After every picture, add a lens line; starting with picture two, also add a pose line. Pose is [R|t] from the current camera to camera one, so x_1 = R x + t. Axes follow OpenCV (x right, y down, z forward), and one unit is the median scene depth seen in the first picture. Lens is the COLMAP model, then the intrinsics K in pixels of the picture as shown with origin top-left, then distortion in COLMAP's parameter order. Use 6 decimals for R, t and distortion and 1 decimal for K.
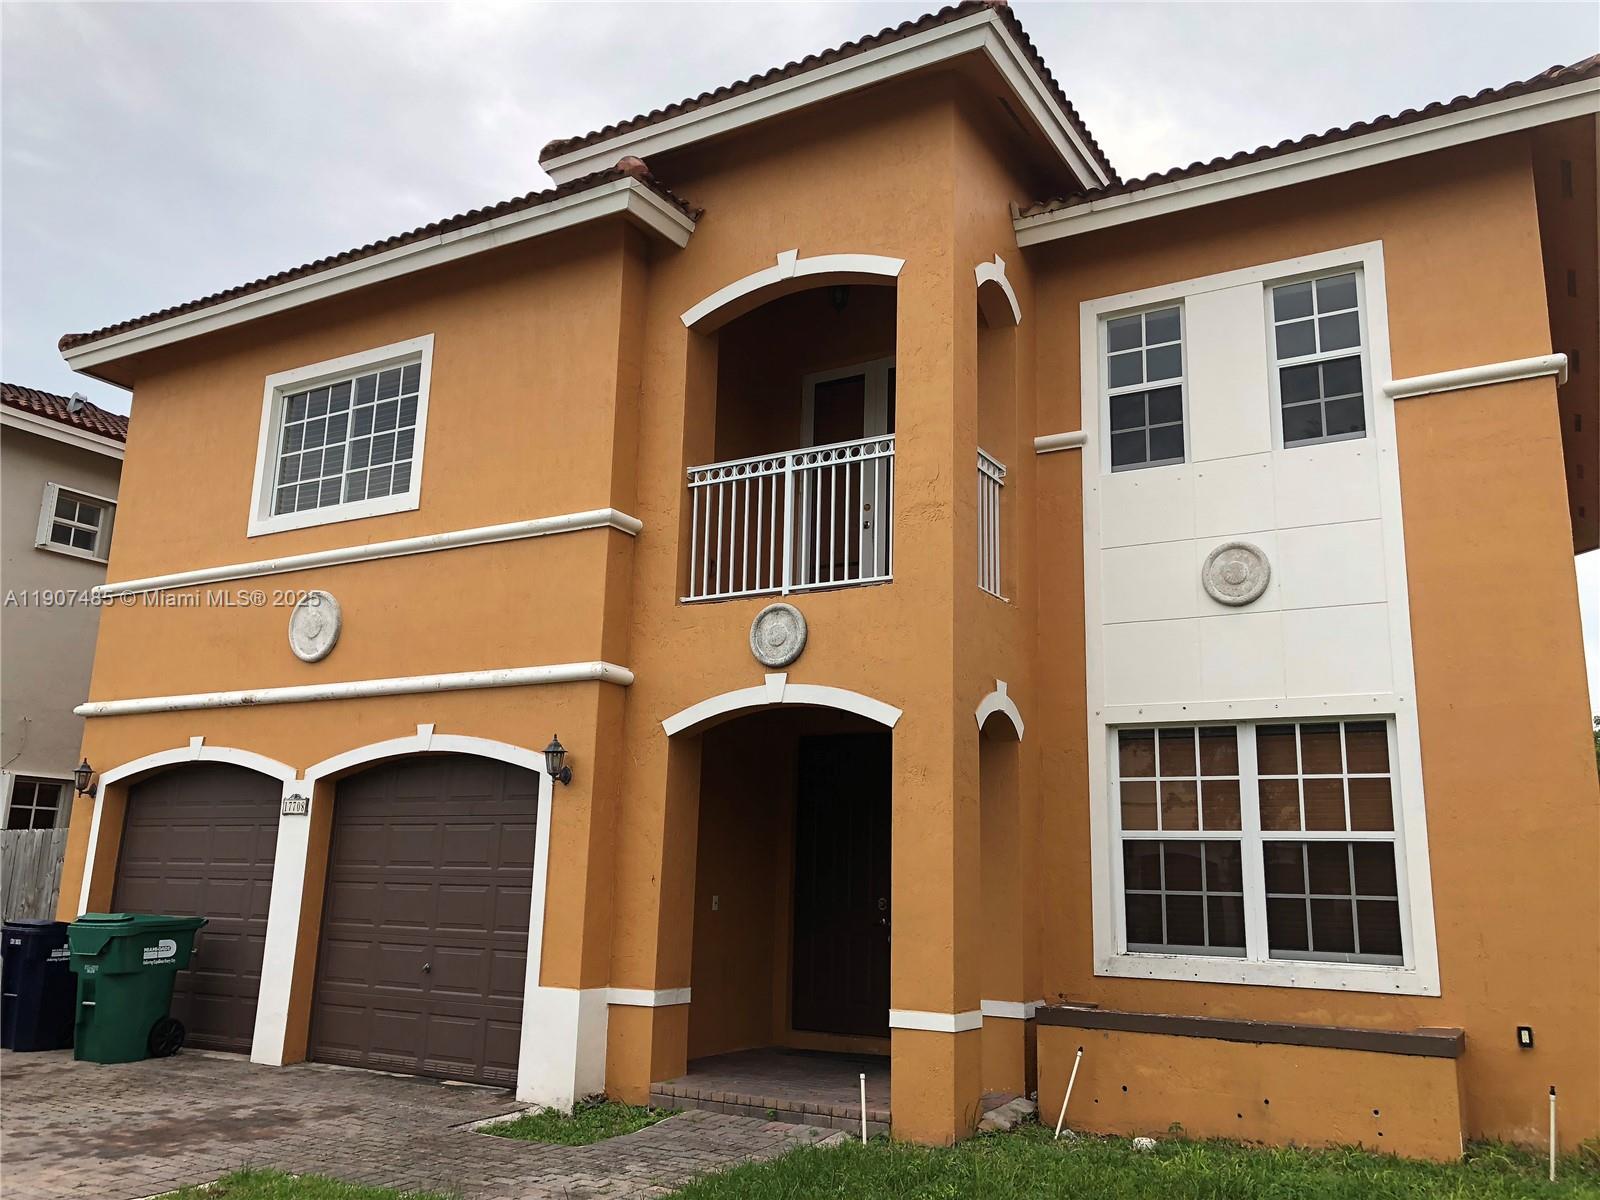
lens RADIAL K [[1313.2, 0, 792.4], [0, 1313.2, 596.3], [0, 0, 1]] dist [0.062776, -0.107646]
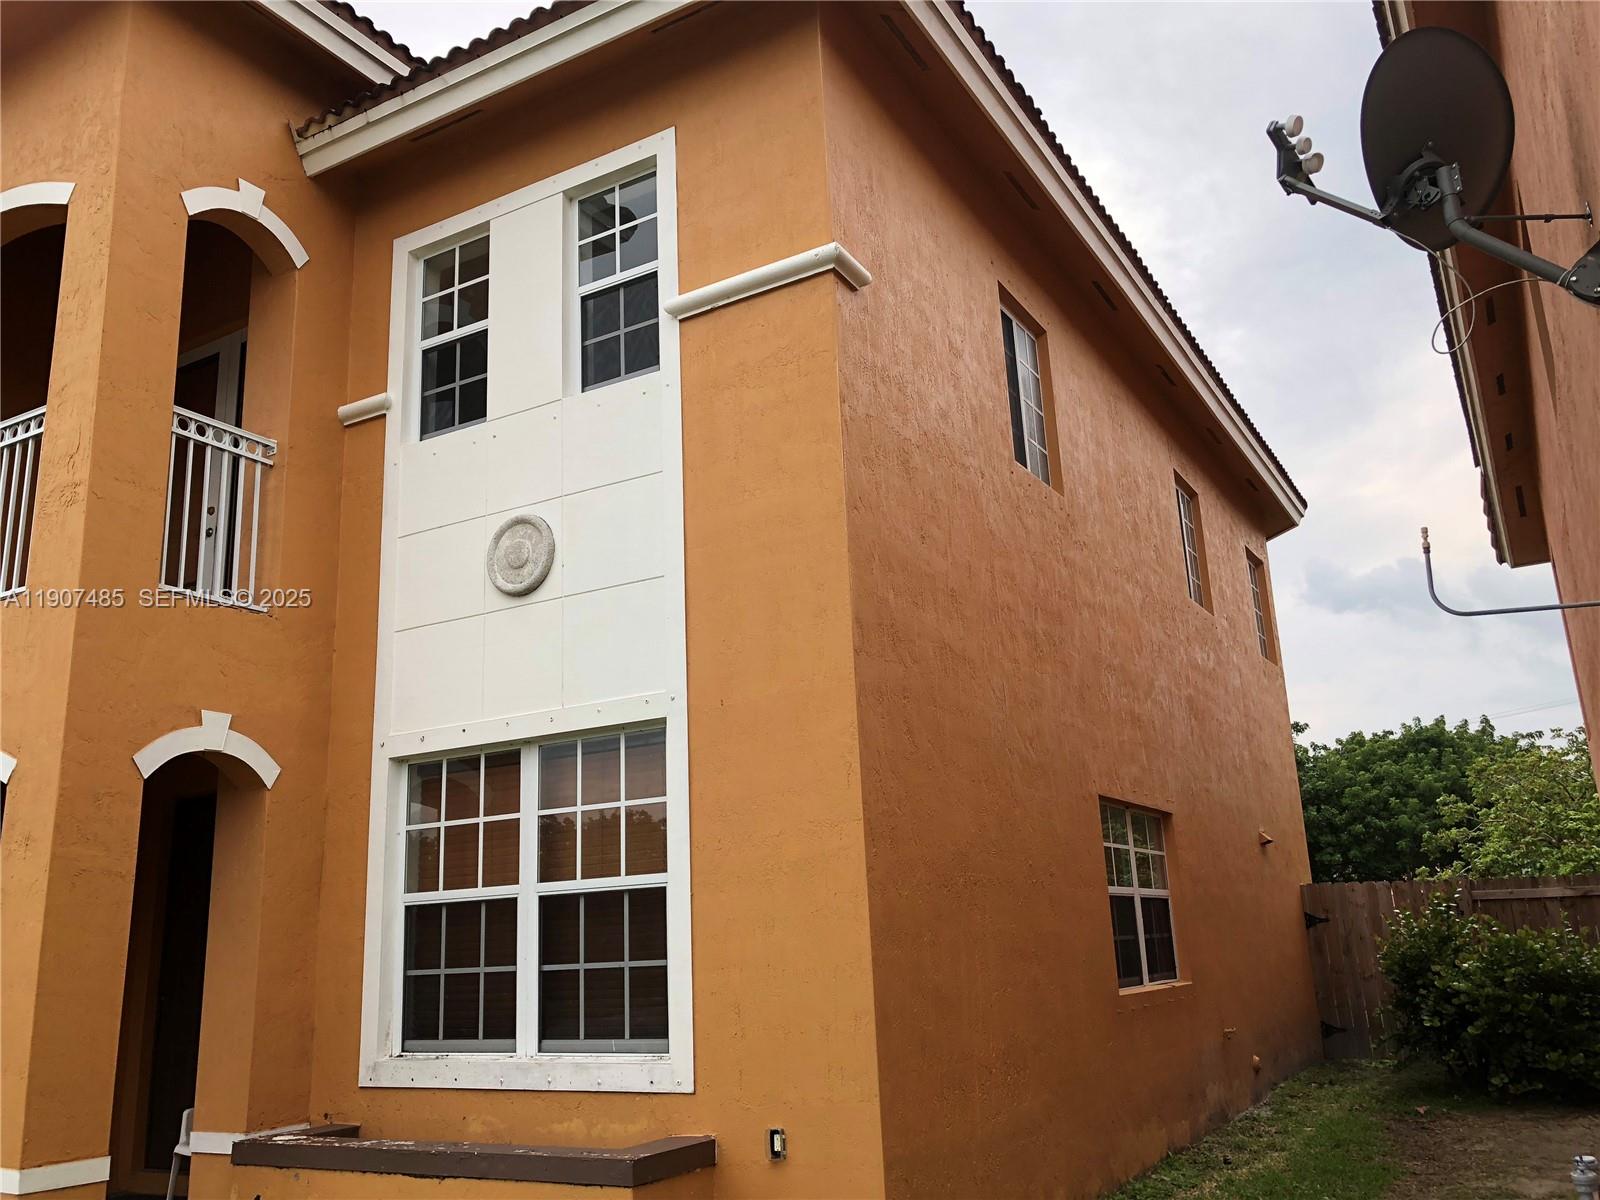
lens RADIAL K [[1313.2, 0, 792.4], [0, 1313.2, 596.3], [0, 0, 1]] dist [0.062776, -0.107646]
pose [[0.997838, -0.062531, 0.020234, 0.467532], [0.063311, 0.997171, -0.040528, 0.048245], [-0.017643, 0.041722, 0.998973, 0.208642]]
